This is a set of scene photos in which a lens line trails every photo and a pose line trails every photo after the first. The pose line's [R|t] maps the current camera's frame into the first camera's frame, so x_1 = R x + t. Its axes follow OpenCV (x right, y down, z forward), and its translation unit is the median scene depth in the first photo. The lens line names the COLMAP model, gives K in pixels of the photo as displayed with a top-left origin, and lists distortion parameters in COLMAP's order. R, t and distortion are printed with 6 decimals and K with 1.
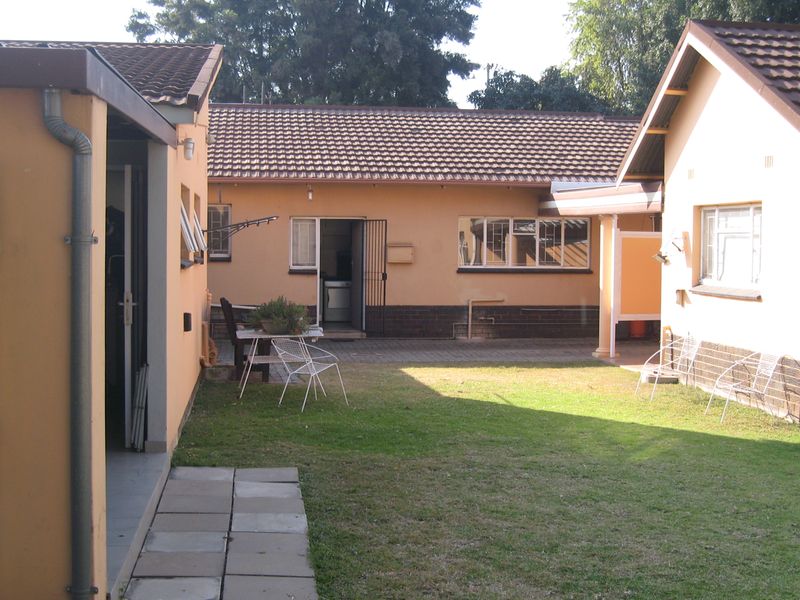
lens RADIAL K [[1193.6, 0, 399.6], [0, 1193.6, 300.0], [0, 0, 1]] dist [-0.128633, 0.000000]
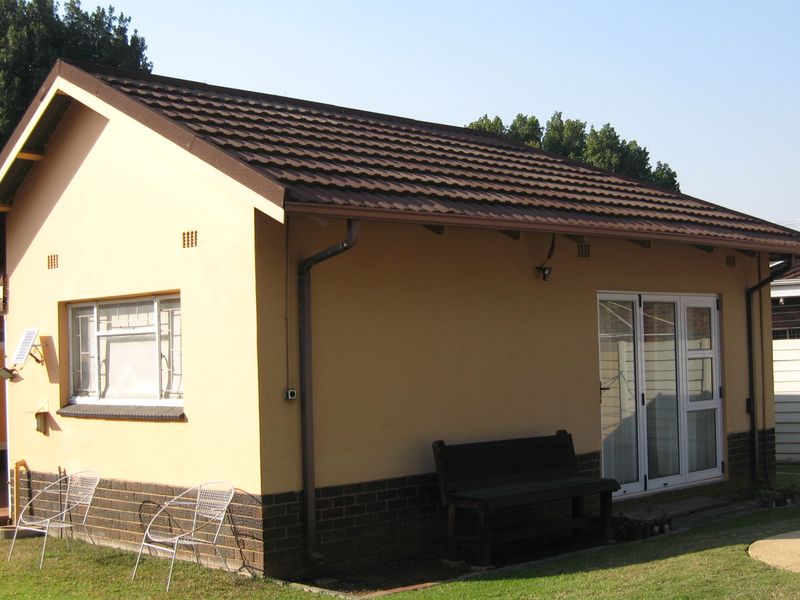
lens RADIAL K [[1193.6, 0, 400.4], [0, 1193.6, 299.8], [0, 0, 1]] dist [-0.128633, 0.000000]
pose [[0.787907, -0.011205, 0.615692, -0.050828], [0.070483, 0.994904, -0.072092, -0.010577], [-0.611747, 0.100198, 0.784682, 0.268800]]
